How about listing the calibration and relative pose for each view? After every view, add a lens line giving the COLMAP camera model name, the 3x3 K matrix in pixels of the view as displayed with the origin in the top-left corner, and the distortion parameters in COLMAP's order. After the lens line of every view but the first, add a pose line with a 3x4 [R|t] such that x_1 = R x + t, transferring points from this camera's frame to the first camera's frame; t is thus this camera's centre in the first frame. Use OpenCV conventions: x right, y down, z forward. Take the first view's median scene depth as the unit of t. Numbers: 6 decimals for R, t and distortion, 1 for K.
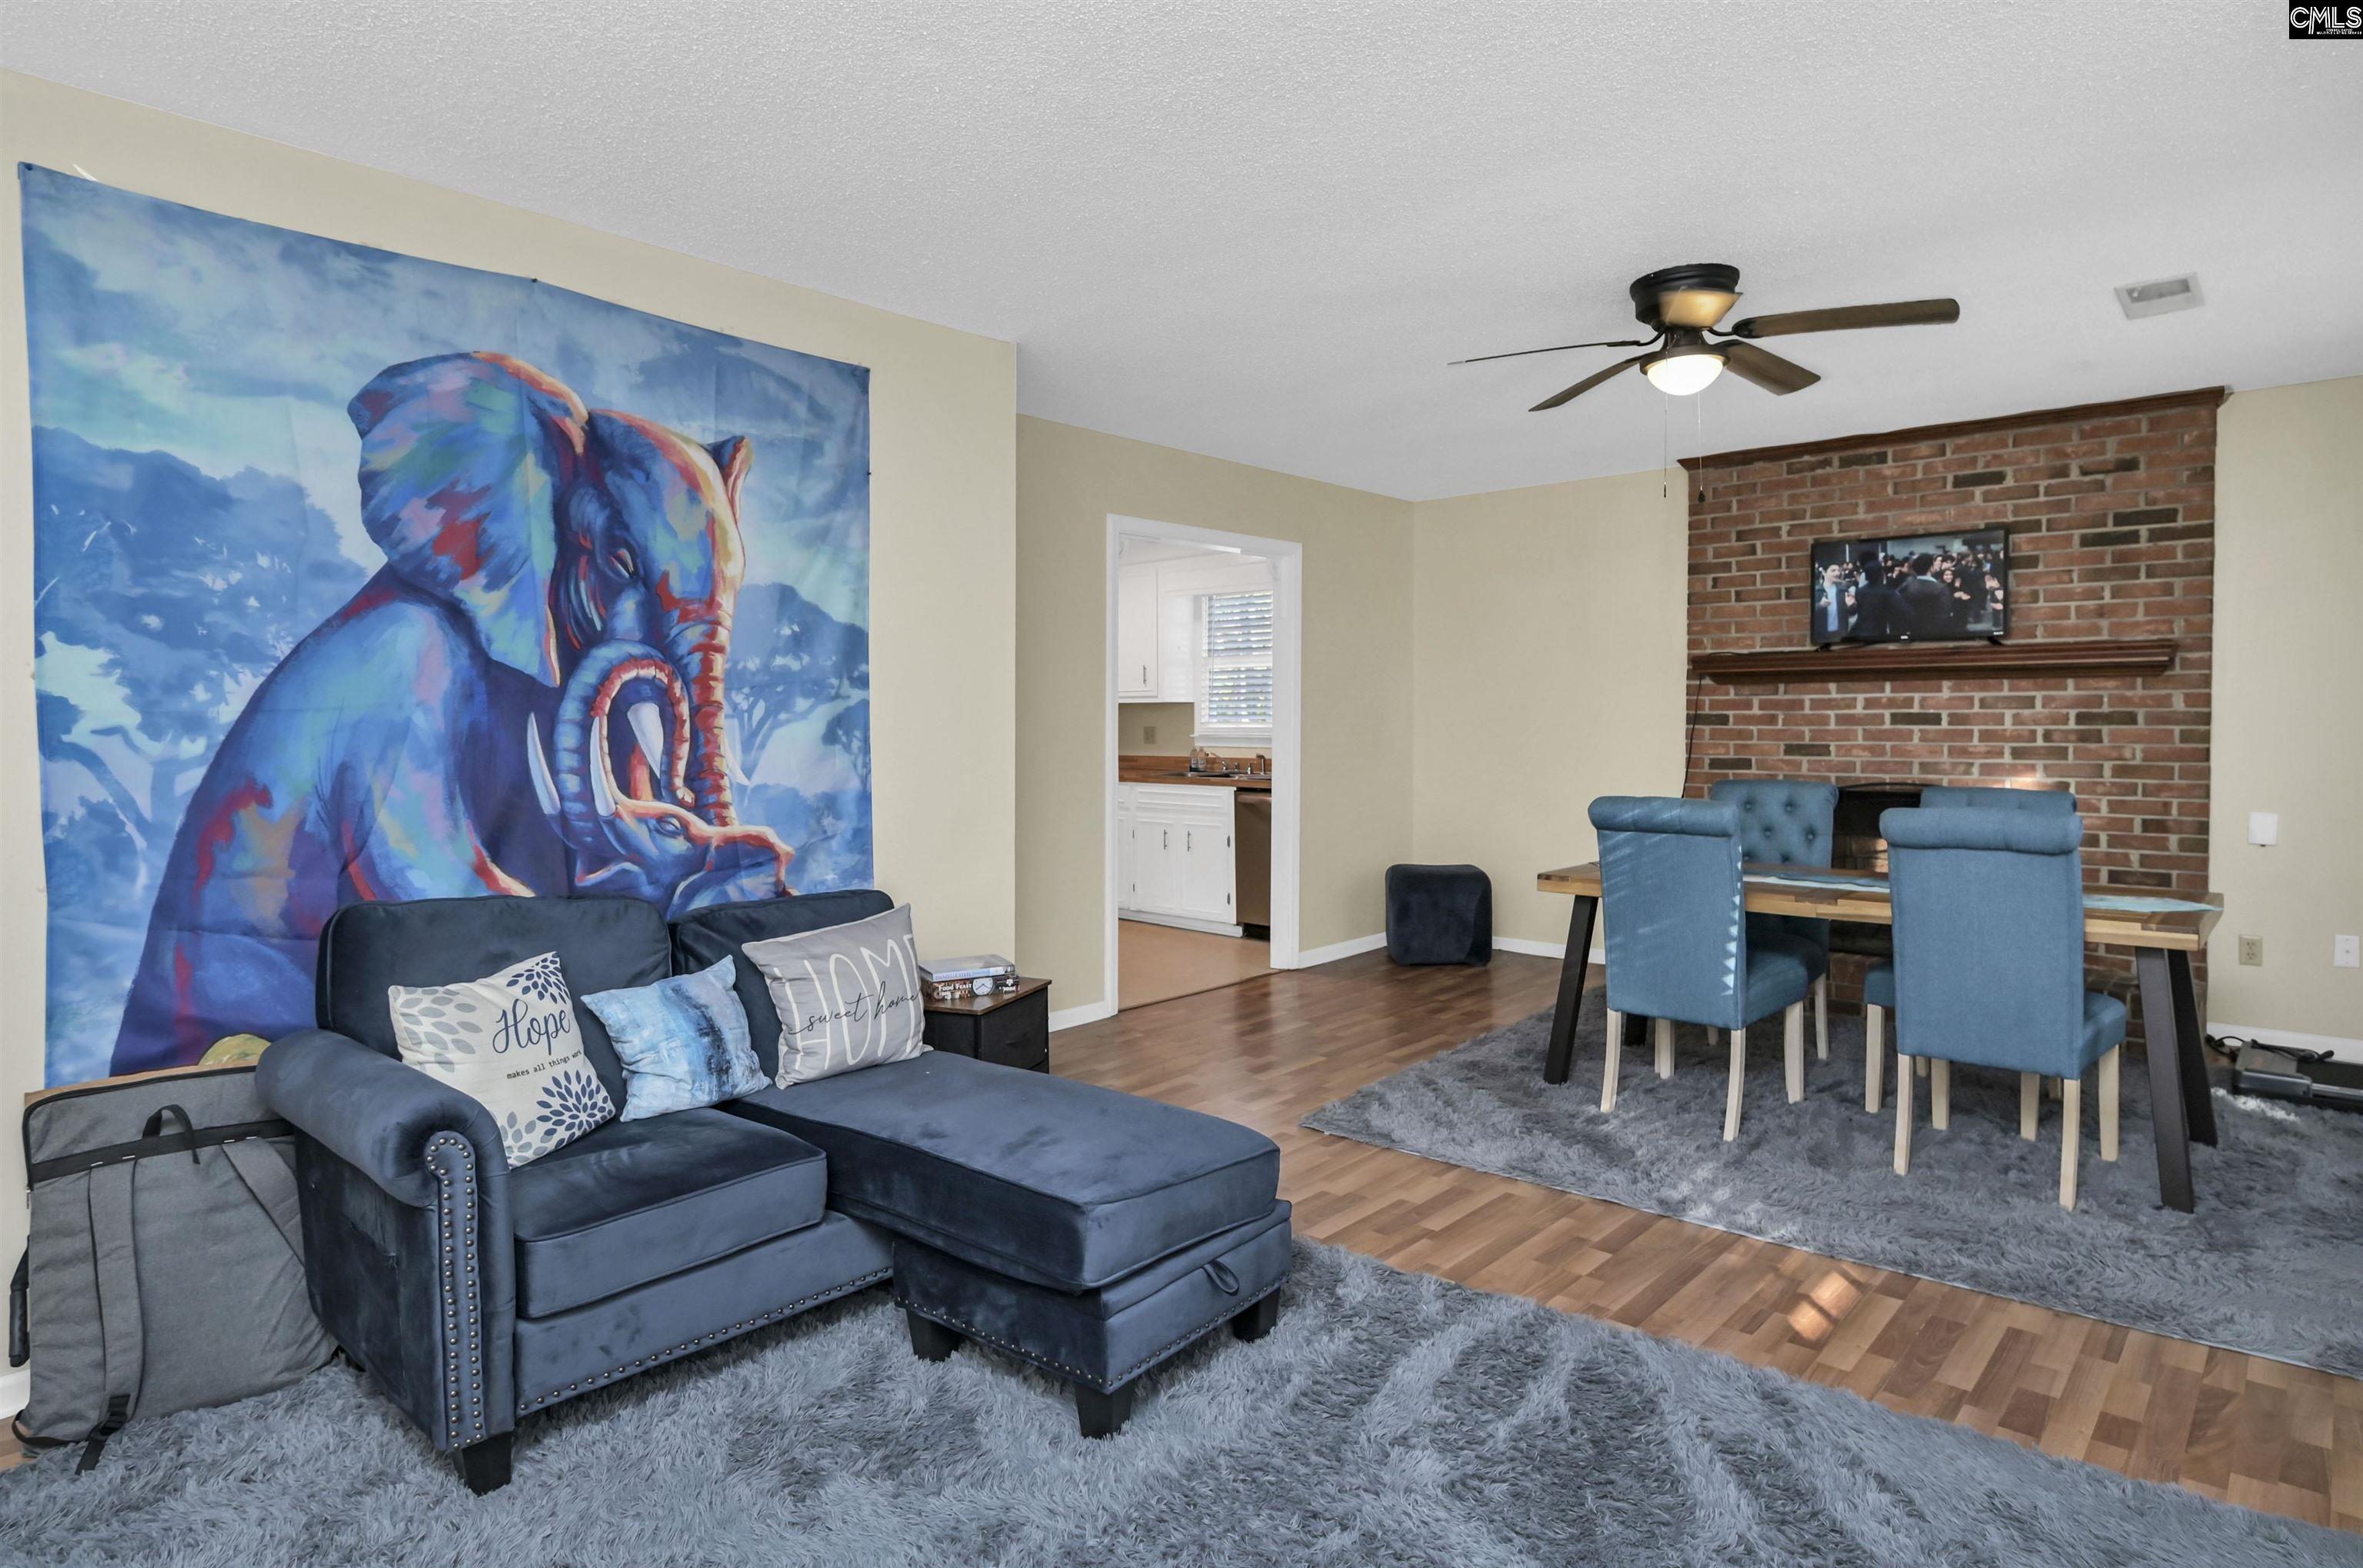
lens RADIAL K [[1283.5, 0, 1195.4], [0, 1283.5, 758.4], [0, 0, 1]] dist [0.009689, -0.011750]
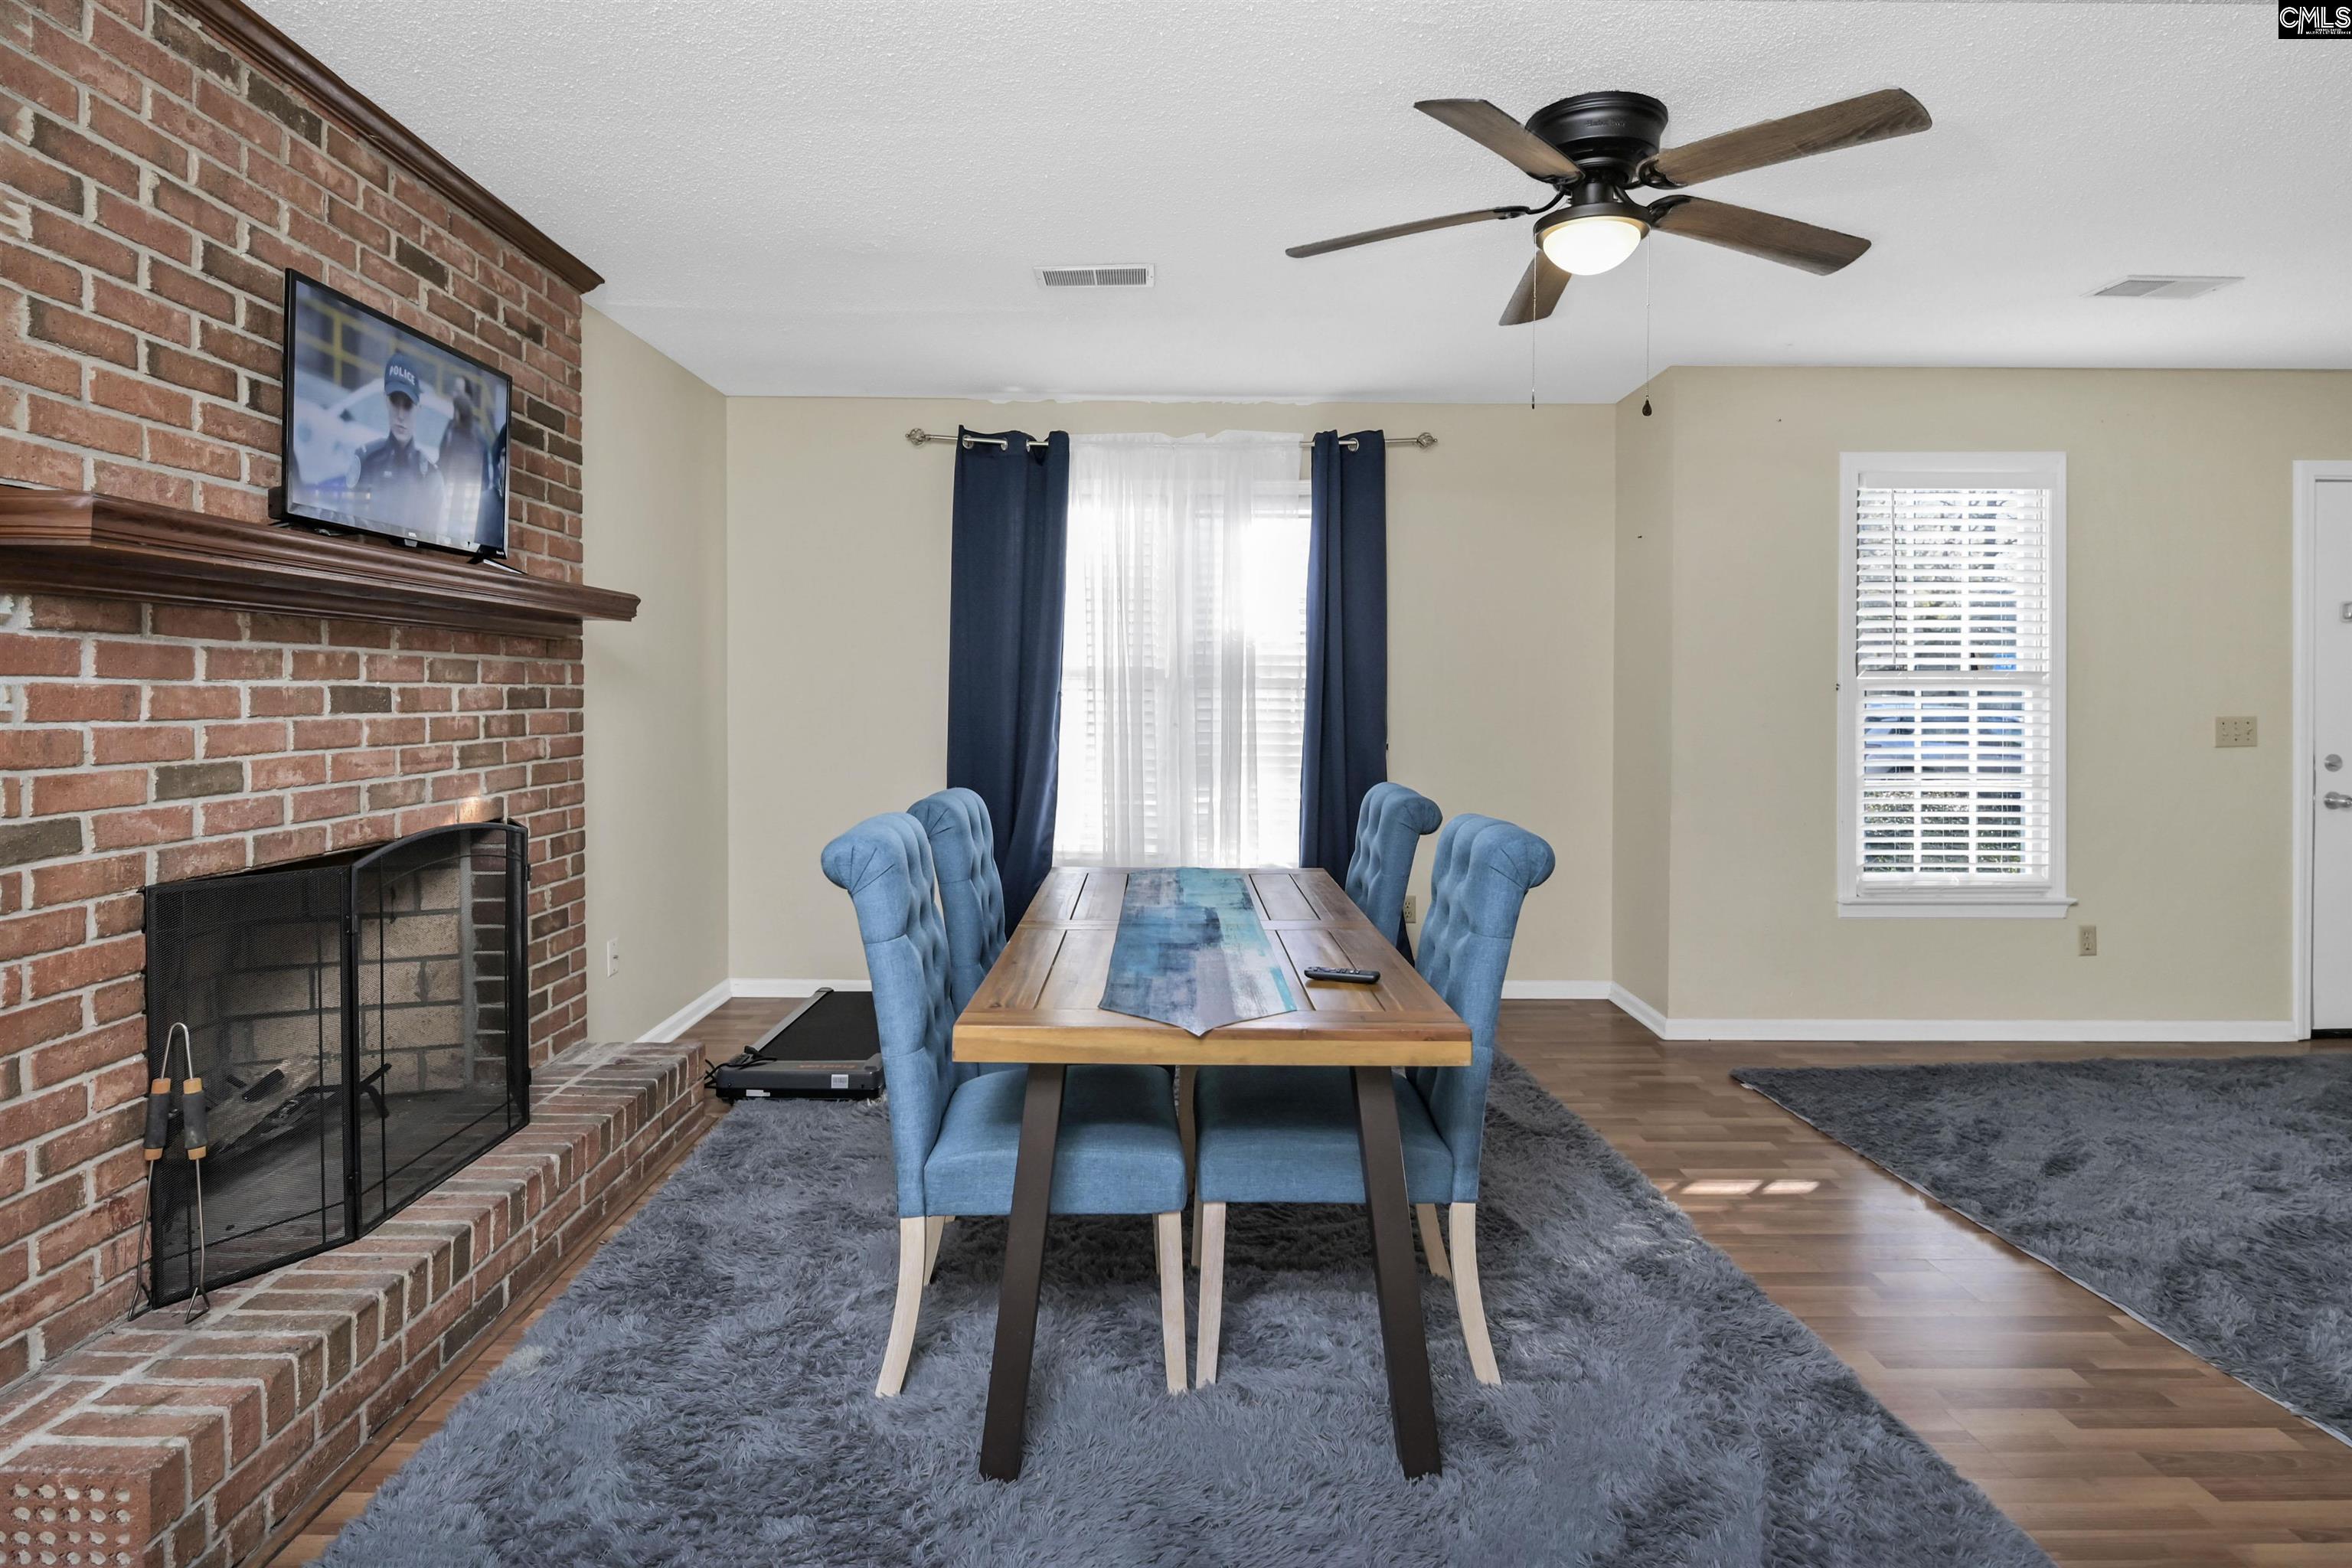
lens RADIAL K [[1217.1, 0, 1173.2], [0, 1217.1, 716.2], [0, 0, 1]] dist [0.001146, -0.002365]
pose [[-0.674960, -0.011454, 0.737765, 0.006552], [0.023013, 0.999066, 0.036565, -0.037143], [-0.737495, 0.041658, -0.674067, 1.166711]]
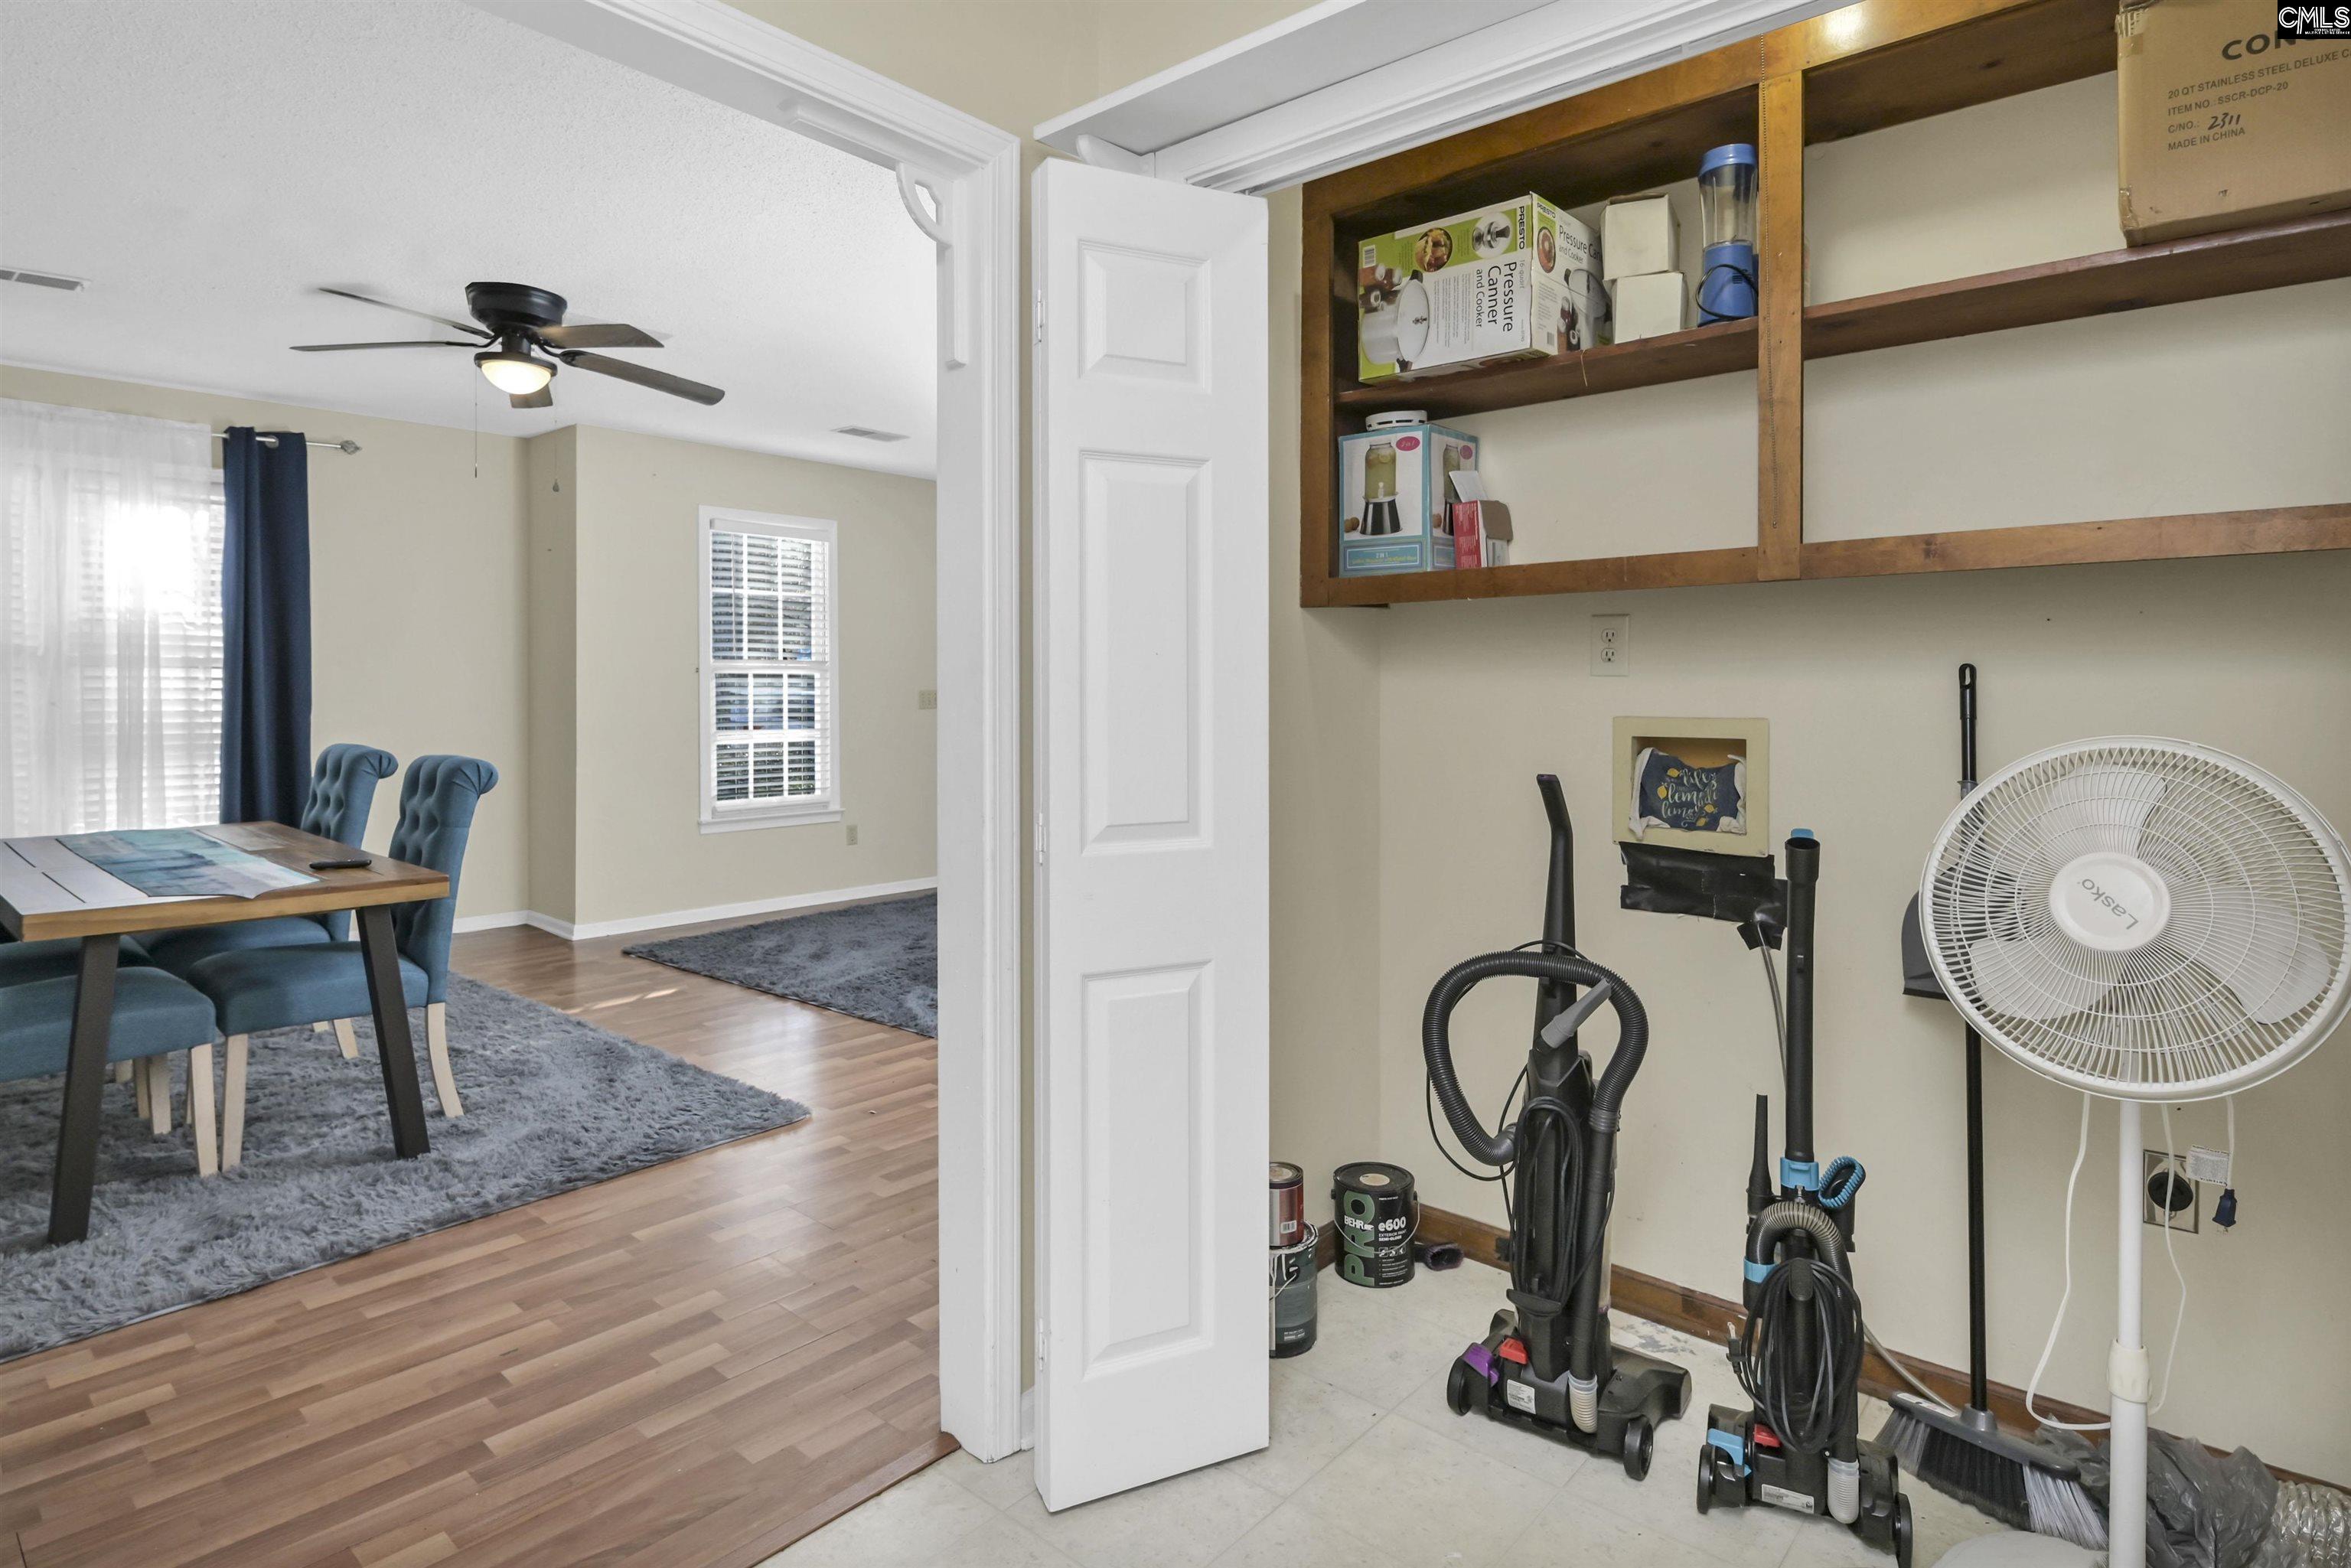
lens RADIAL K [[1241.3, 0, 1168.3], [0, 1241.3, 690.4], [0, 0, 1]] dist [0.001362, -0.006883]
pose [[-0.999987, 0.000229, -0.005155, -0.136902], [0.000048, 0.999384, 0.035109, -0.038752], [0.005160, 0.035108, -0.999370, 1.473442]]
